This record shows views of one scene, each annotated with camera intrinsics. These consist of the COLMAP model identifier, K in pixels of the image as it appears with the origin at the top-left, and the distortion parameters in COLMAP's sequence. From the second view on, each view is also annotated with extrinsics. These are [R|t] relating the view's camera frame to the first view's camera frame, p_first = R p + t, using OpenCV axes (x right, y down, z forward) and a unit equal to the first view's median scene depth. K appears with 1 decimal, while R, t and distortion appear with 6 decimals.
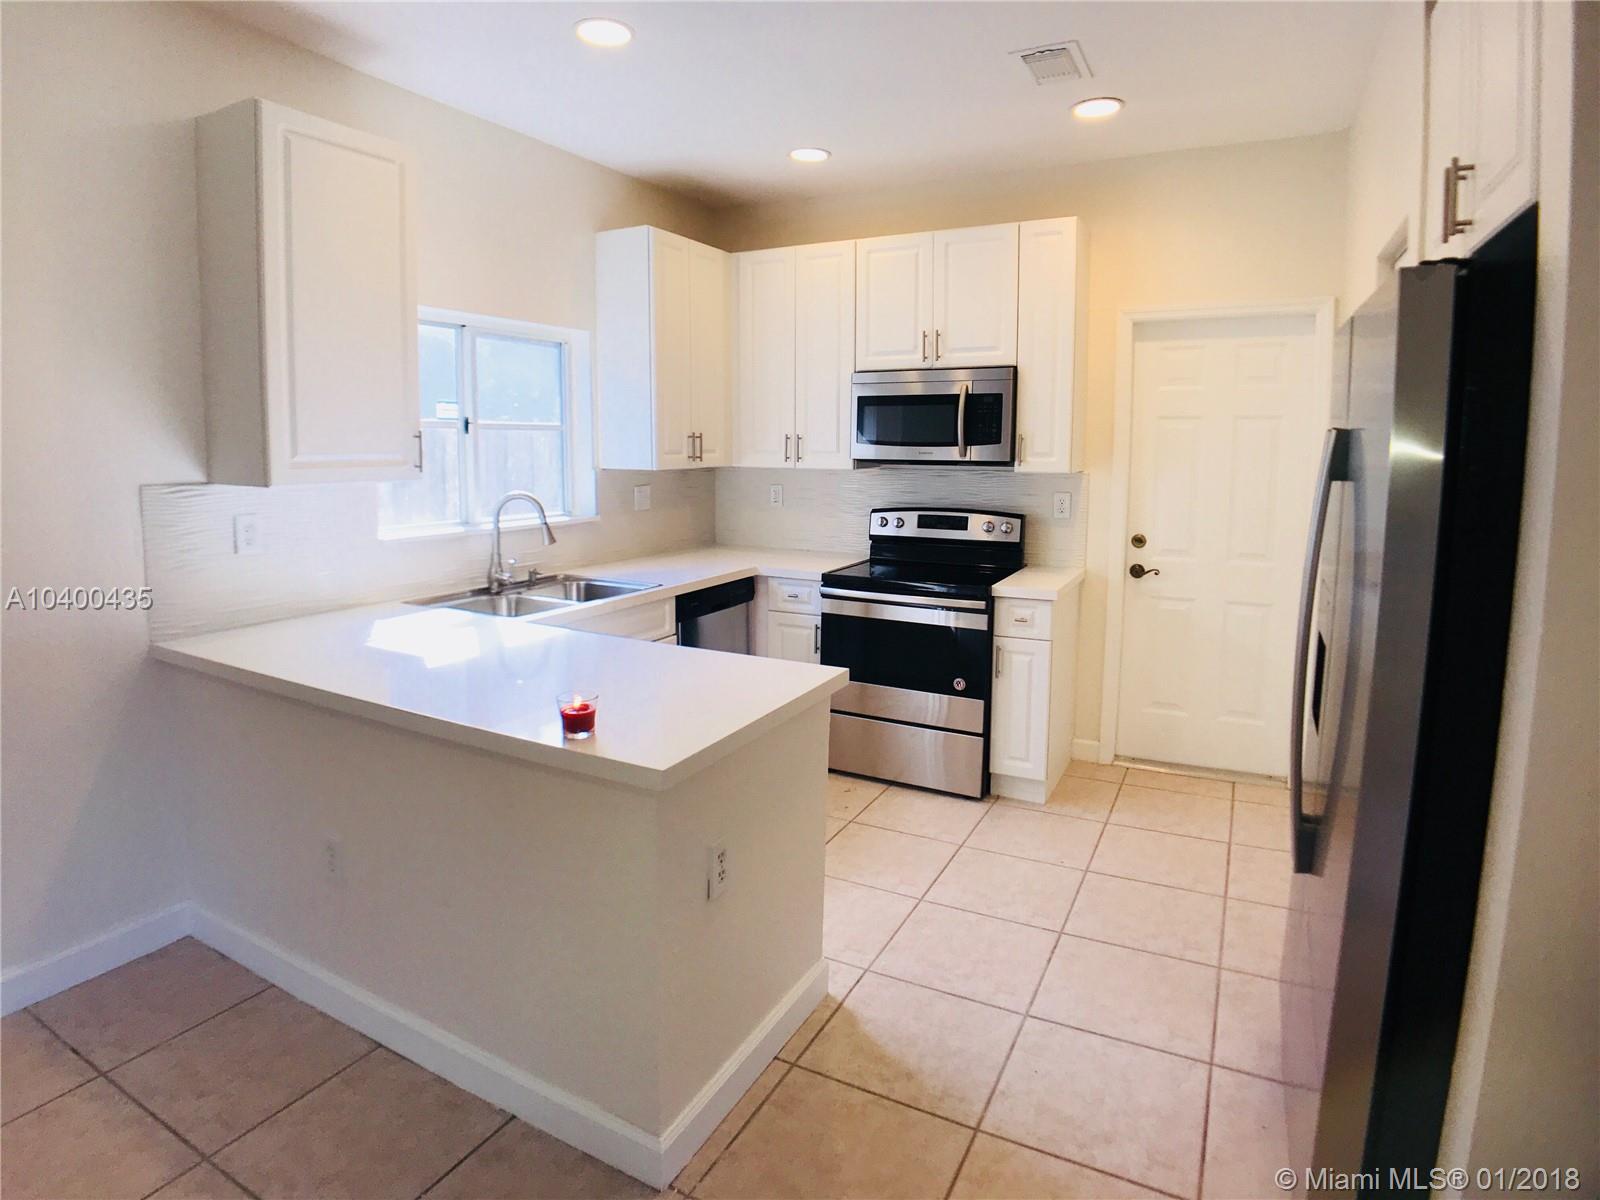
lens RADIAL K [[1284.2, 0, 800.0], [0, 1284.2, 600.0], [0, 0, 1]] dist [-0.007997, -0.001245]
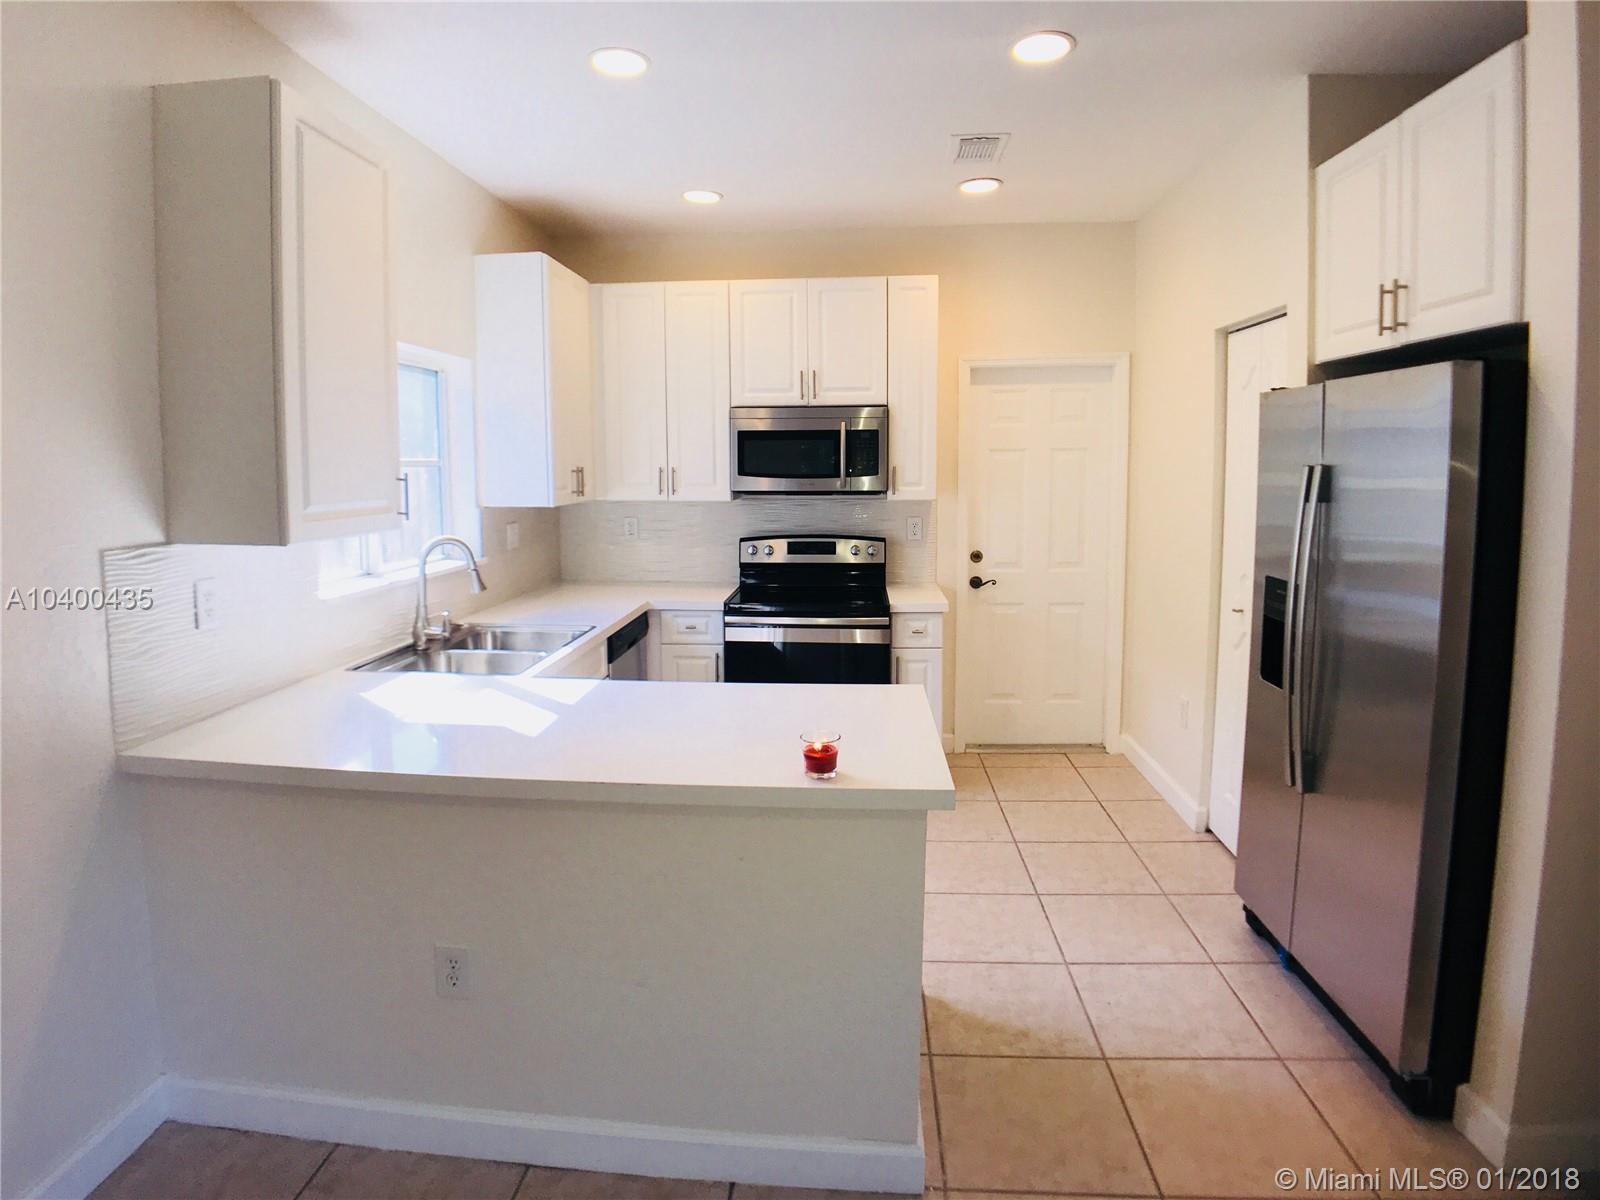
lens RADIAL K [[1281.8, 0, 799.6], [0, 1281.8, 576.2], [0, 0, 1]] dist [0.101366, -0.146535]
pose [[0.851264, -0.058355, 0.521483, -0.479791], [0.071446, 0.997432, -0.005013, -0.033571], [-0.519851, 0.041525, 0.853247, 0.093095]]
